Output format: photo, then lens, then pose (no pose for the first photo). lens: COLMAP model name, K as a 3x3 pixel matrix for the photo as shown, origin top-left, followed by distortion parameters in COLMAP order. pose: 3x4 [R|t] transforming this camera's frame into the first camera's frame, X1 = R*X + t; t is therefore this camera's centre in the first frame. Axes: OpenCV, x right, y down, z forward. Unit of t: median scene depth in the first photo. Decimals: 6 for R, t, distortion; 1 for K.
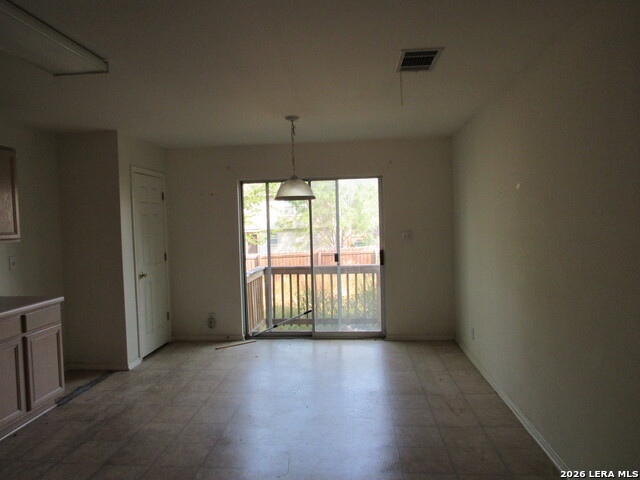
lens RADIAL K [[473.0, 0, 319.2], [0, 473.0, 242.1], [0, 0, 1]] dist [0.010481, -0.000691]
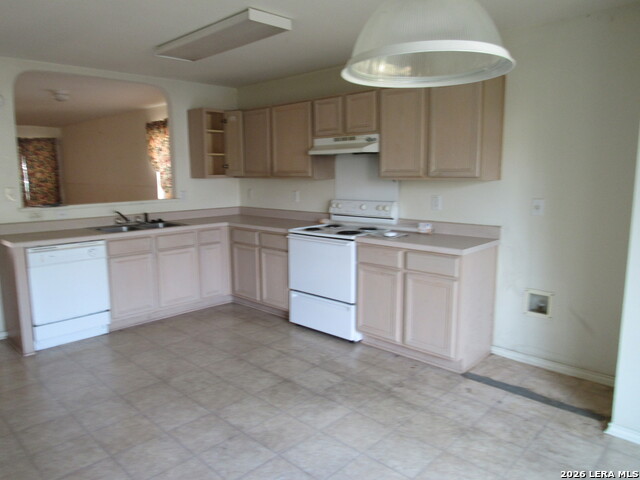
lens RADIAL K [[473.0, 0, 319.5], [0, 473.0, 240.3], [0, 0, 1]] dist [0.010481, -0.000691]
pose [[-0.639223, 0.142073, -0.755784, 0.166188], [-0.008513, 0.981419, 0.191689, -0.040760], [0.768975, 0.128966, -0.626136, 0.950572]]
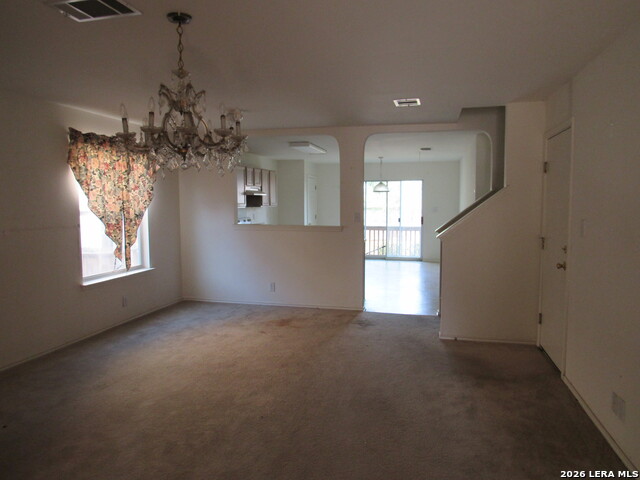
lens RADIAL K [[473.0, 0, 316.7], [0, 473.0, 237.1], [0, 0, 1]] dist [0.010481, -0.000691]
pose [[0.986837, 0.032240, -0.158473, 0.013161], [-0.029465, 0.999369, 0.019827, 0.084144], [0.159012, -0.014897, 0.987164, -1.170260]]
